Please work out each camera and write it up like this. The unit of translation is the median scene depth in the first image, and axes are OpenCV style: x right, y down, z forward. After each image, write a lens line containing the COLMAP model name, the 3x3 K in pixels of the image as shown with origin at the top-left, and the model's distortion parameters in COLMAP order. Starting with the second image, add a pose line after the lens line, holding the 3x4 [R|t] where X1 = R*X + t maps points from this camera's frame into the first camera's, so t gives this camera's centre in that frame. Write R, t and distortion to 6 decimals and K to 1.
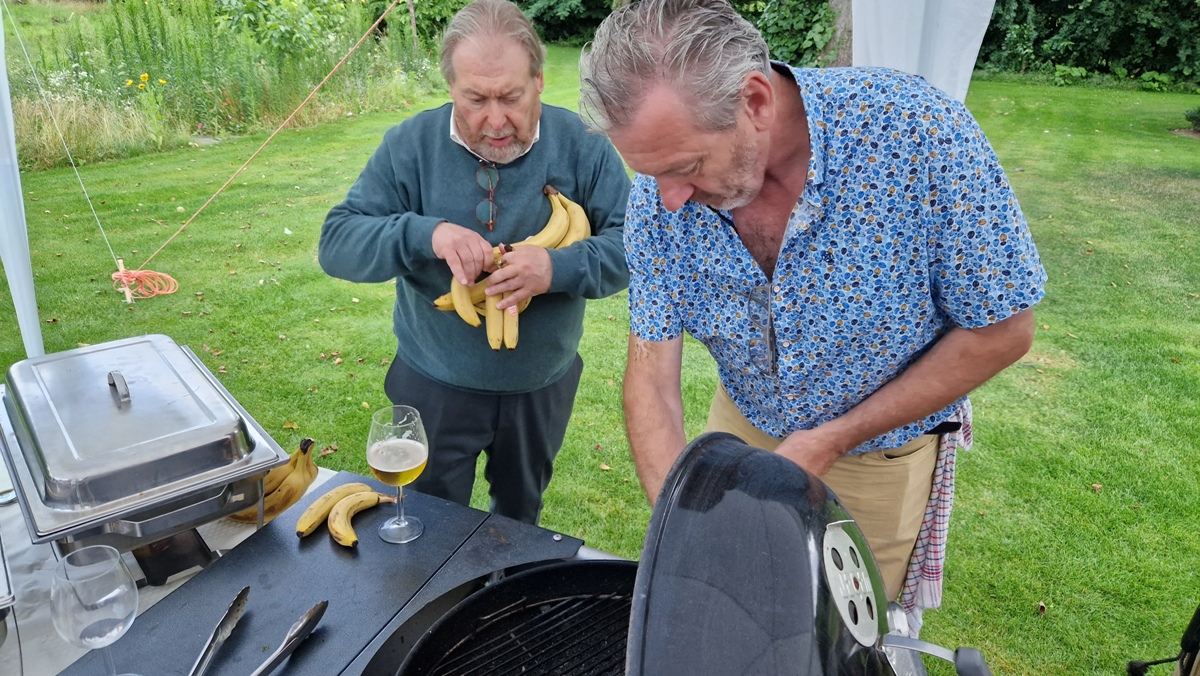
lens RADIAL K [[808.8, 0, 596.8], [0, 808.8, 332.4], [0, 0, 1]] dist [0.065269, -0.042208]
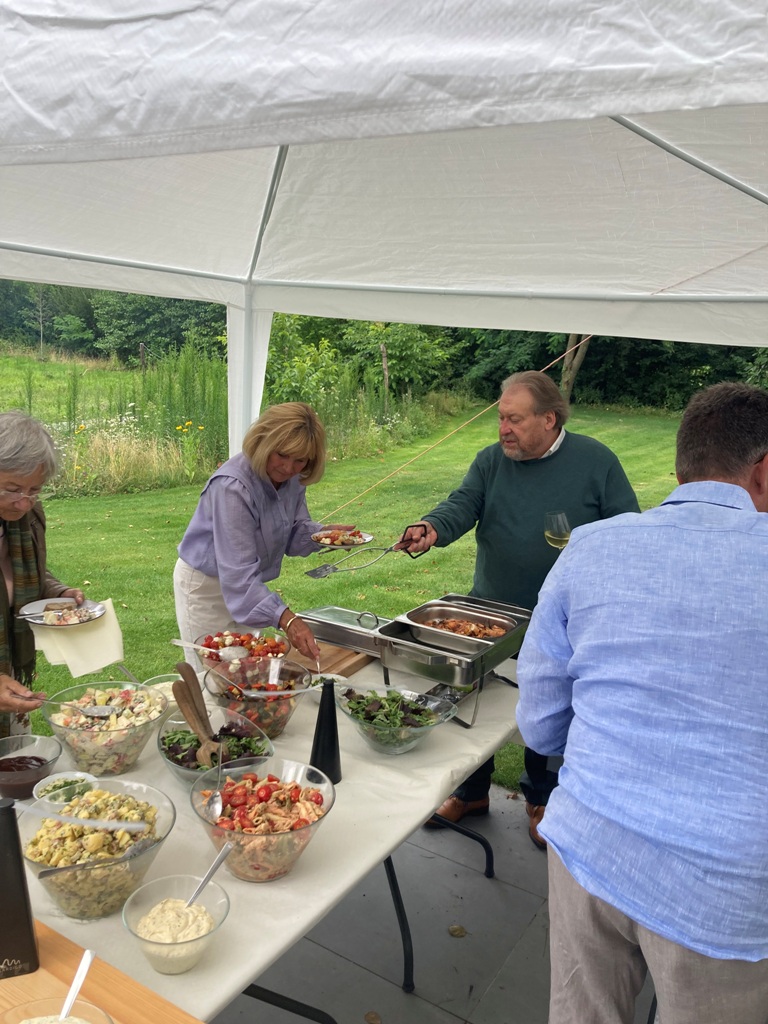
lens RADIAL K [[840.3, 0, 385.0], [0, 840.3, 495.9], [0, 0, 1]] dist [0.042946, -0.044463]
pose [[0.986193, 0.044437, -0.159524, -0.058901], [-0.079290, 0.972432, -0.219293, 0.034283], [0.145382, 0.228914, 0.962529, -0.102348]]
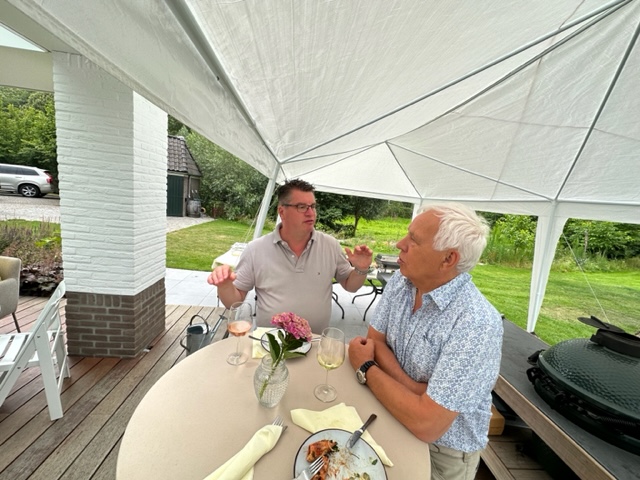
lens RADIAL K [[255.9, 0, 317.7], [0, 255.9, 234.6], [0, 0, 1]] dist [-0.000388, -0.000048]
pose [[0.450698, 0.126613, -0.883652, 0.182621], [-0.430378, 0.898067, -0.090831, 0.063969], [0.782078, 0.421242, 0.459248, -0.135600]]
